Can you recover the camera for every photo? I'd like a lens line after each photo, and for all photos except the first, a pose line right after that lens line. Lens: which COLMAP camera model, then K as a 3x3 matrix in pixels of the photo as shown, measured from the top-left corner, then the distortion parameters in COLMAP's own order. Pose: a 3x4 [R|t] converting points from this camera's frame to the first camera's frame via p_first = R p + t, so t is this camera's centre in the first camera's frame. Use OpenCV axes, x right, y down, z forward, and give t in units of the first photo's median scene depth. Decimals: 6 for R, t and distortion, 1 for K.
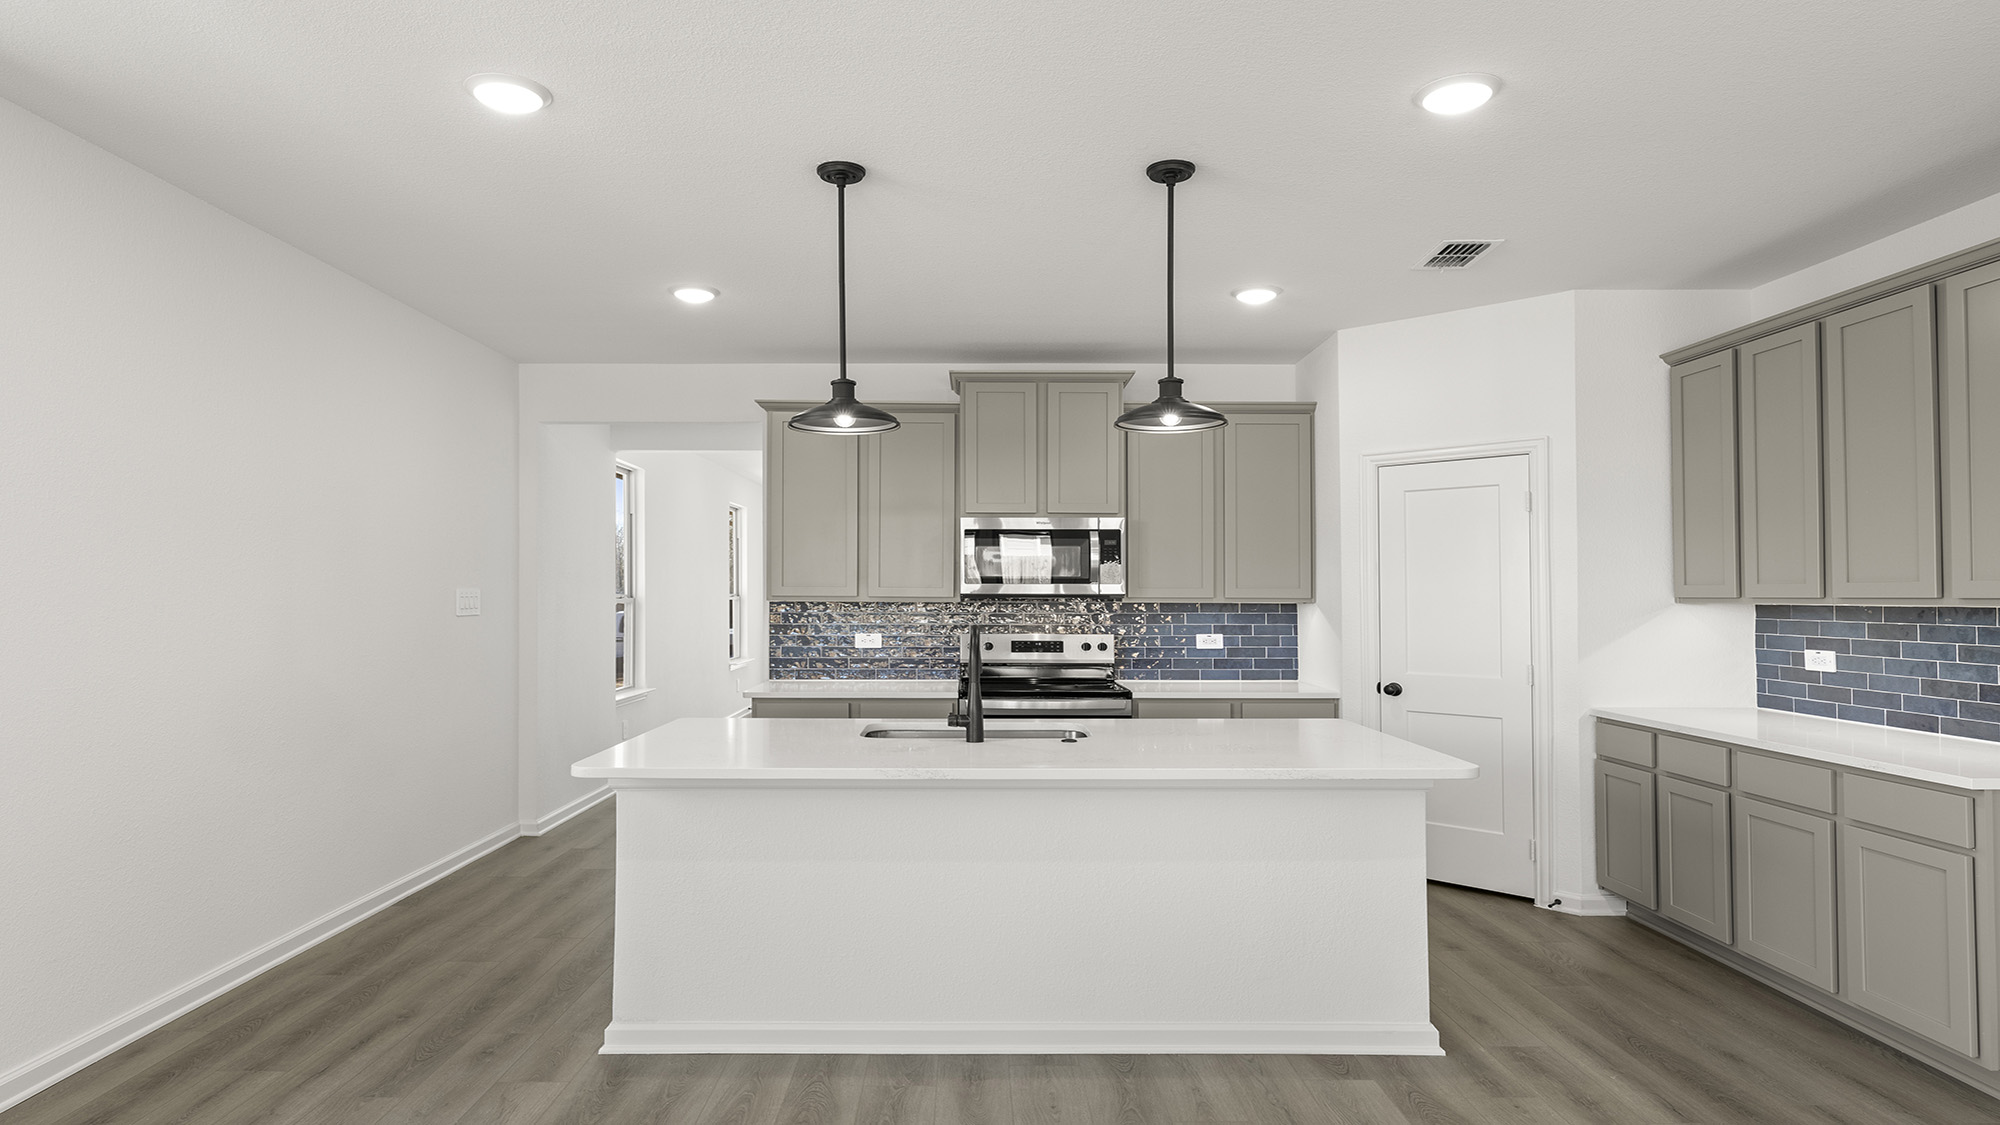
lens RADIAL K [[1128.3, 0, 960.6], [0, 1128.3, 575.9], [0, 0, 1]] dist [-0.007059, 0.002111]
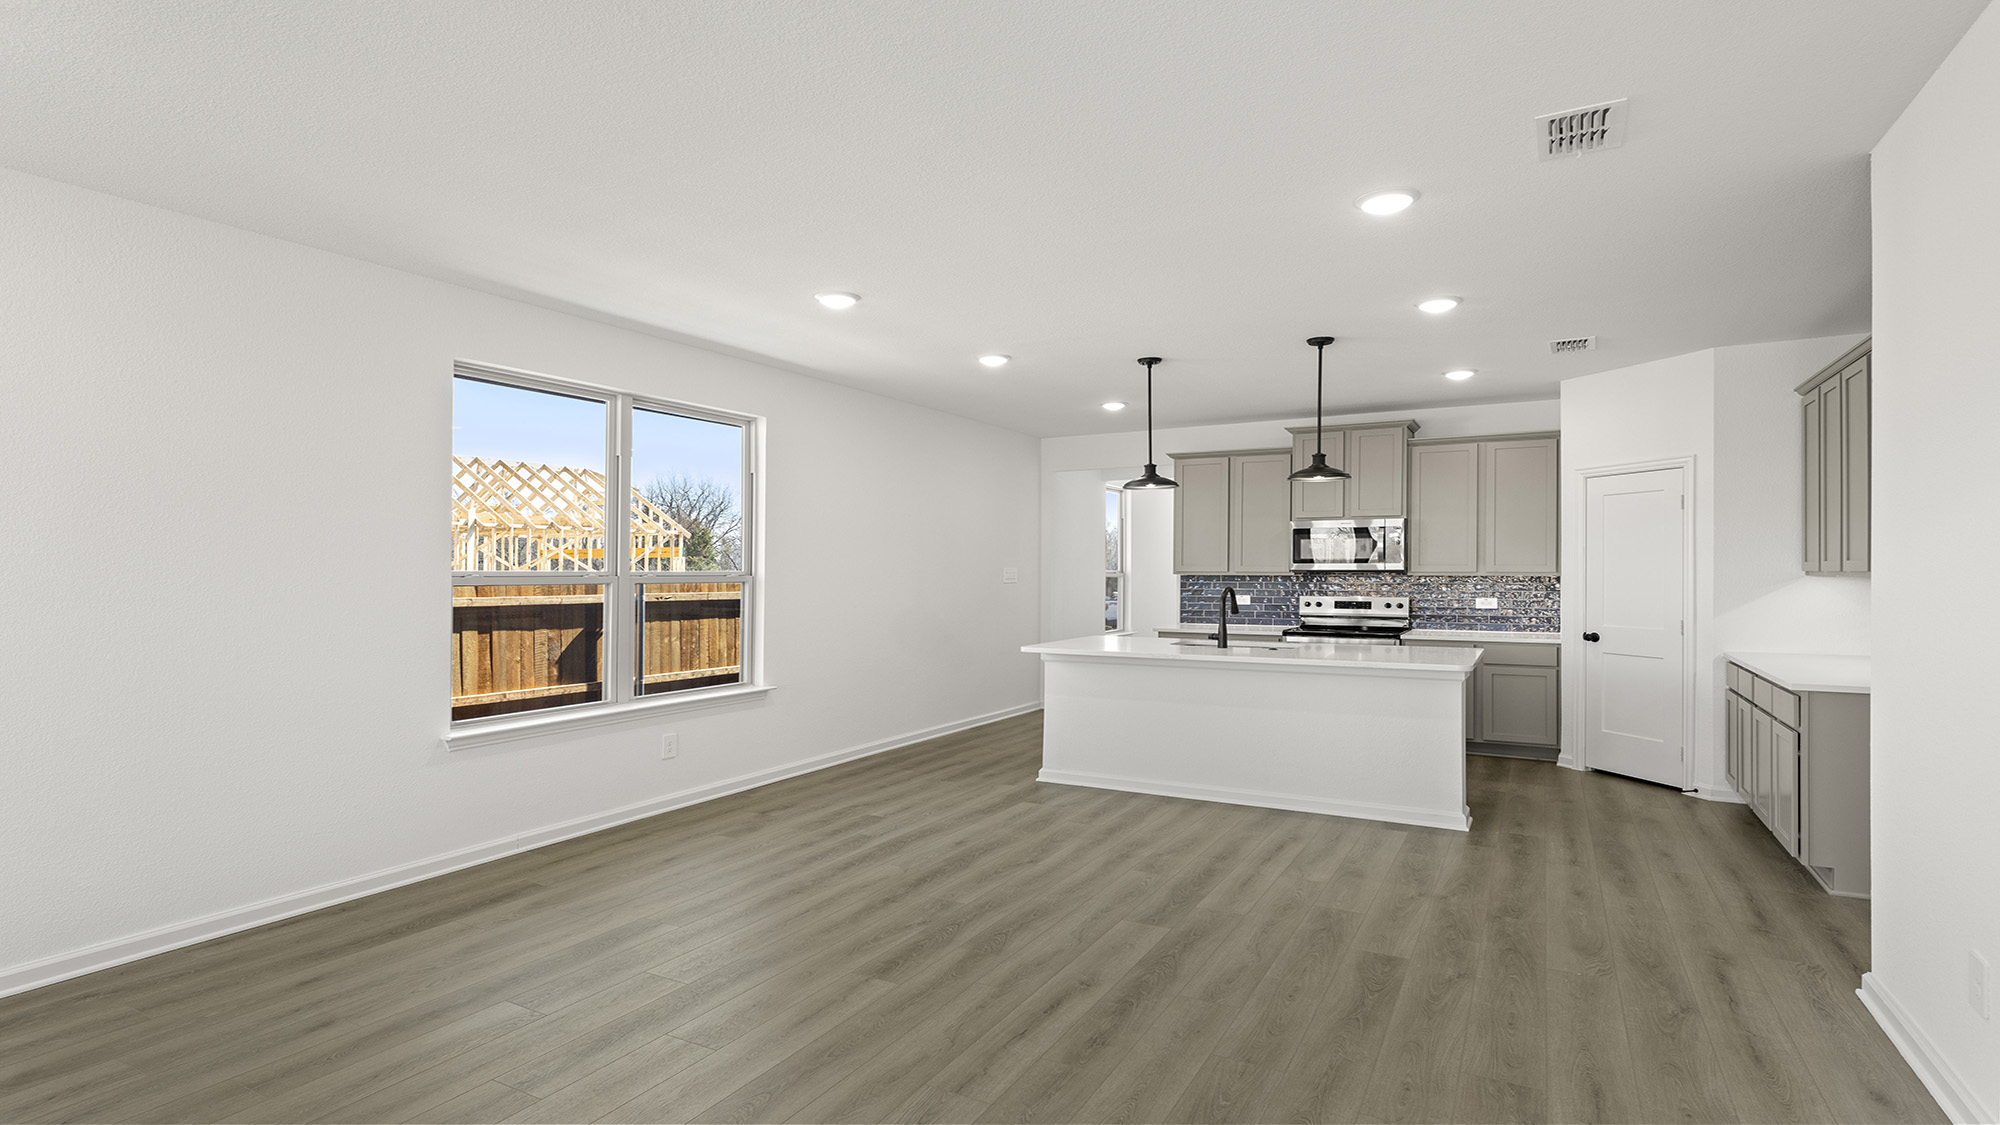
lens RADIAL K [[957.3, 0, 975.9], [0, 957.3, 575.2], [0, 0, 1]] dist [-0.000733, -0.000987]
pose [[0.872097, -0.001146, -0.489332, 0.335694], [0.011756, 0.999758, 0.018611, -0.008656], [0.489192, -0.021983, 0.871899, -0.465601]]
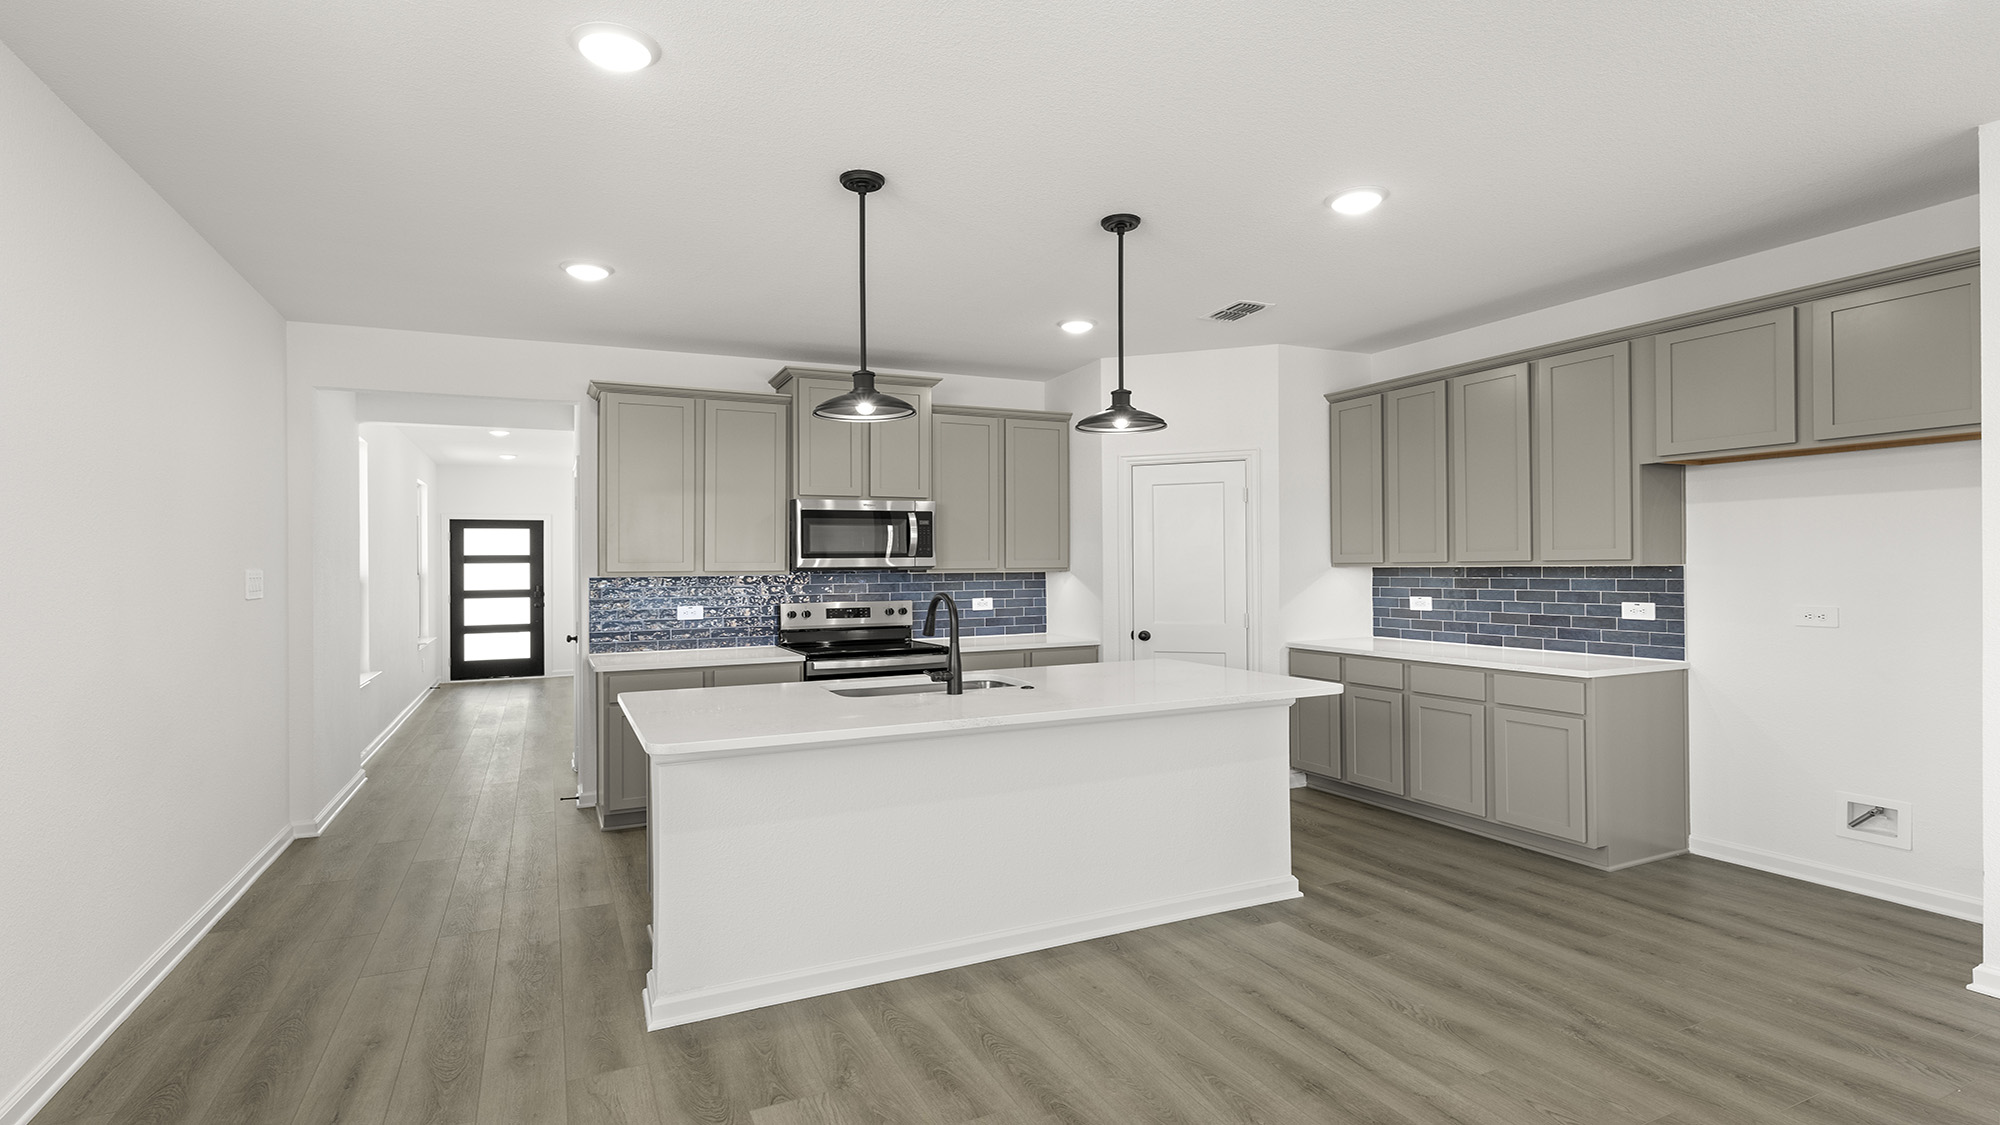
lens RADIAL K [[957.3, 0, 1003.1], [0, 957.3, 560.5], [0, 0, 1]] dist [-0.000733, -0.000987]
pose [[0.902059, -0.009475, 0.431509, -0.278426], [0.006068, 0.999939, 0.009272, 0.001818], [-0.431571, -0.005745, 0.902061, 0.073338]]
